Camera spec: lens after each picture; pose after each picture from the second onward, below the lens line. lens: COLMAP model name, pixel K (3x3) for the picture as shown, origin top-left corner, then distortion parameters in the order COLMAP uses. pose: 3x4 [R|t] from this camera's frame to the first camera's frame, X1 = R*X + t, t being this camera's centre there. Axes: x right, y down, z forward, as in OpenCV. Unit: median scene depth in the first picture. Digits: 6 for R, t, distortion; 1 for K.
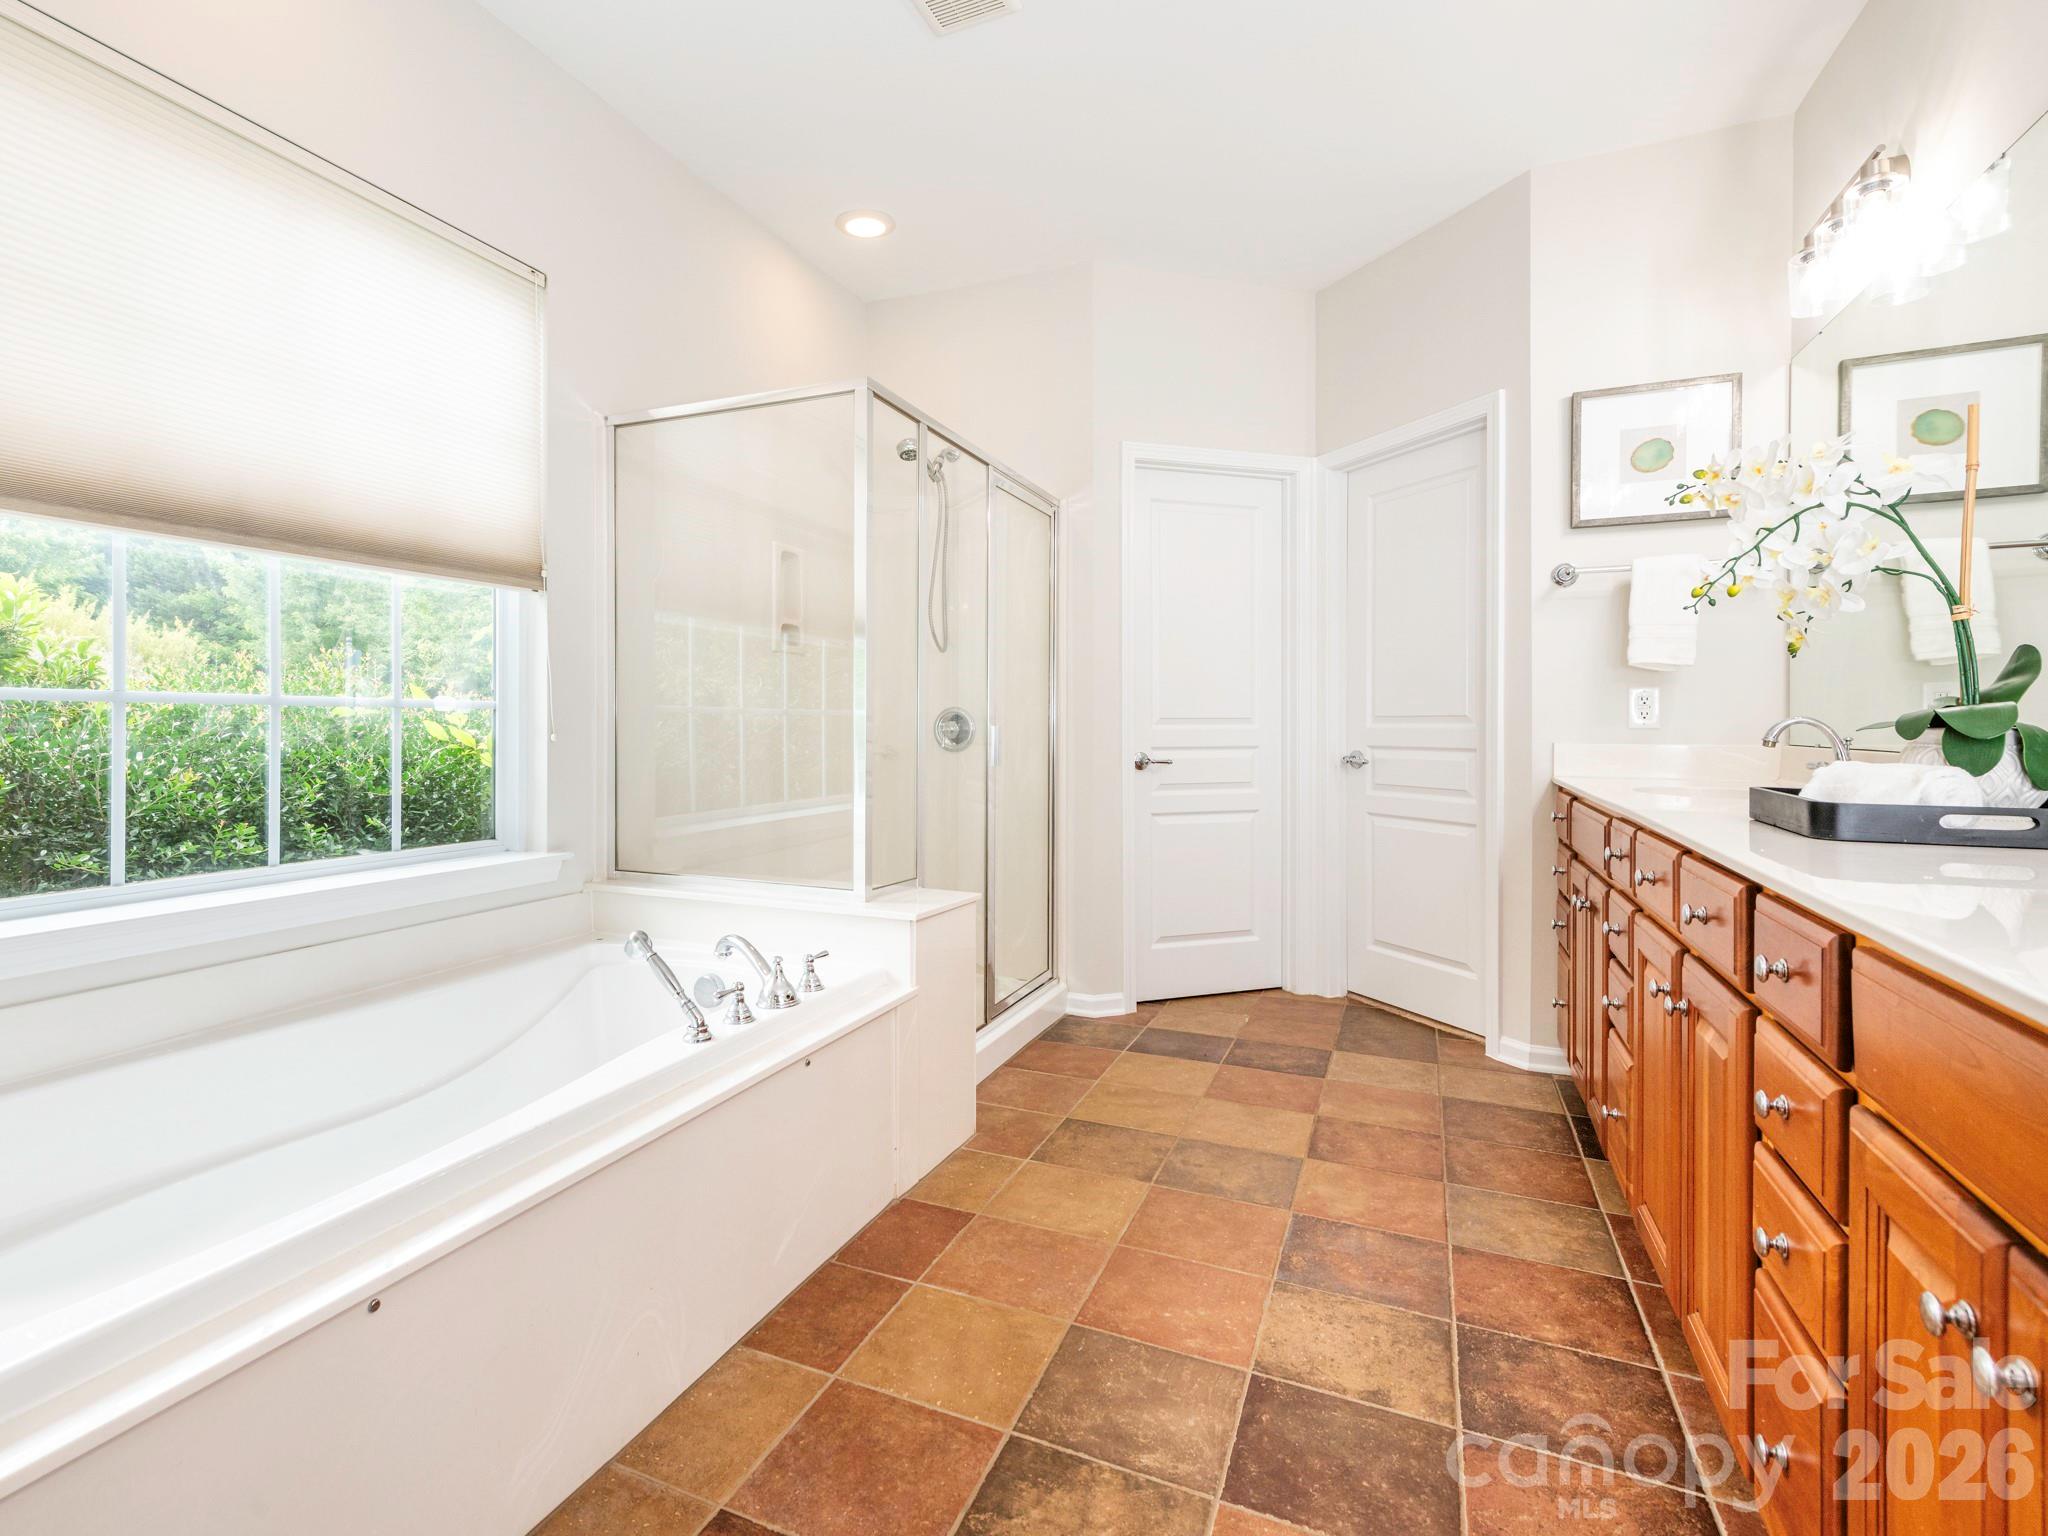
lens RADIAL K [[1032.2, 0, 929.3], [0, 1032.2, 750.3], [0, 0, 1]] dist [0.002636, -0.004640]
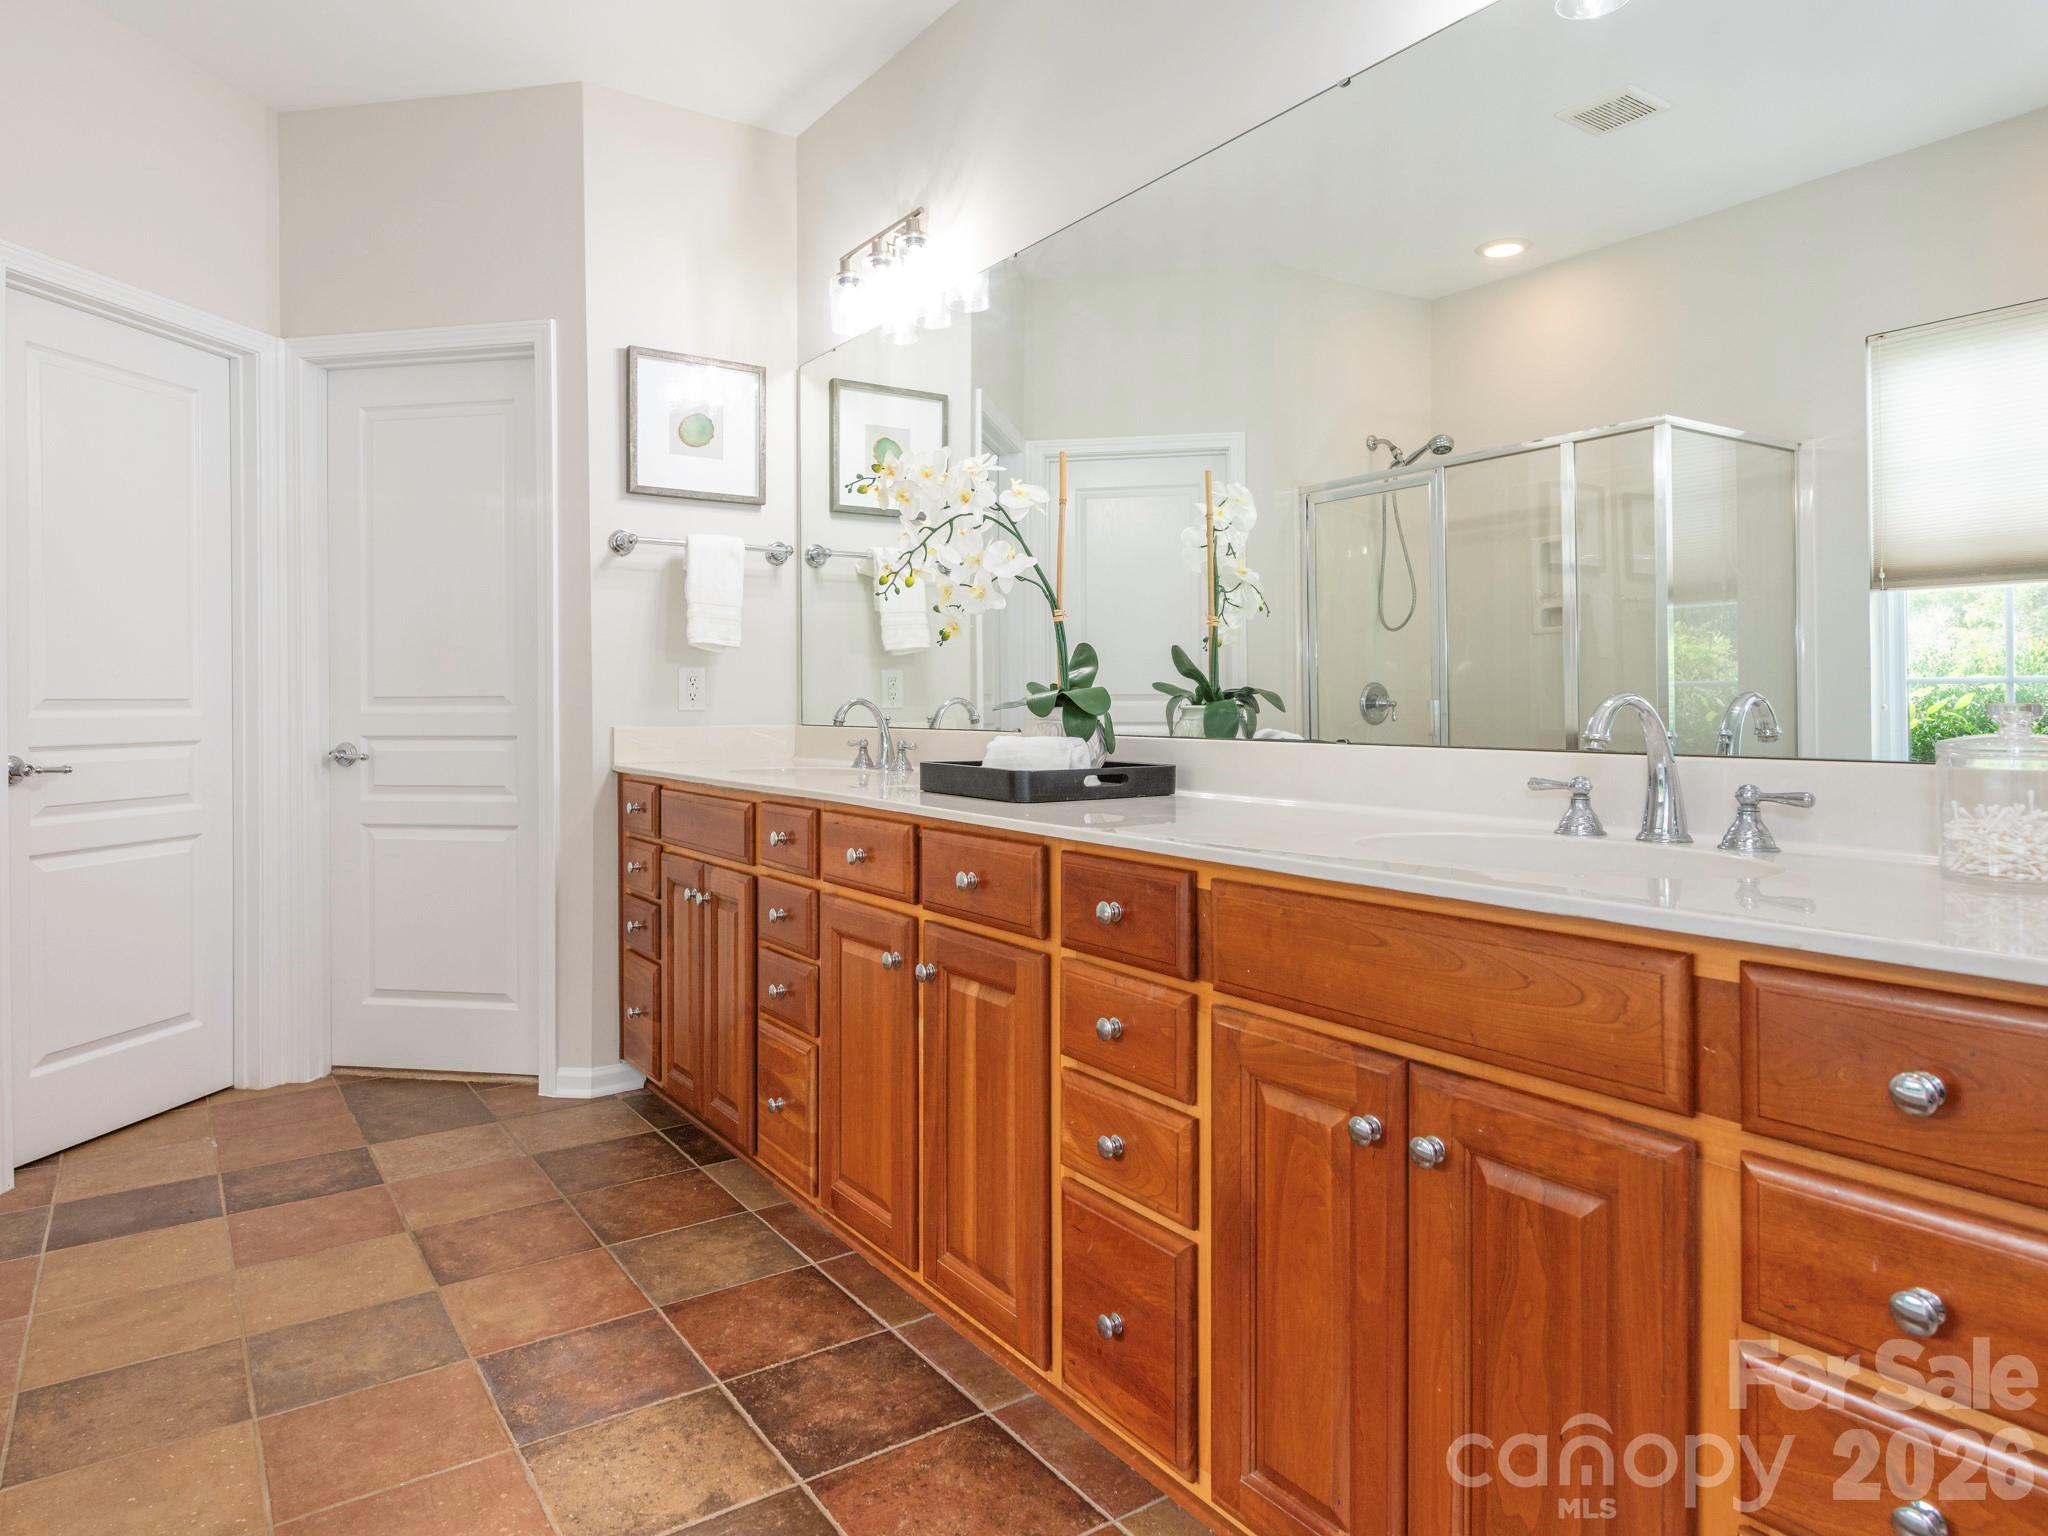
lens RADIAL K [[1266.6, 0, 1025.4], [0, 1266.6, 724.4], [0, 0, 1]] dist [0.000513, -0.007157]
pose [[0.477897, -0.015968, 0.878271, -0.212707], [0.027186, 0.999625, 0.003382, -0.003872], [-0.877995, 0.022260, 0.478151, 0.166462]]
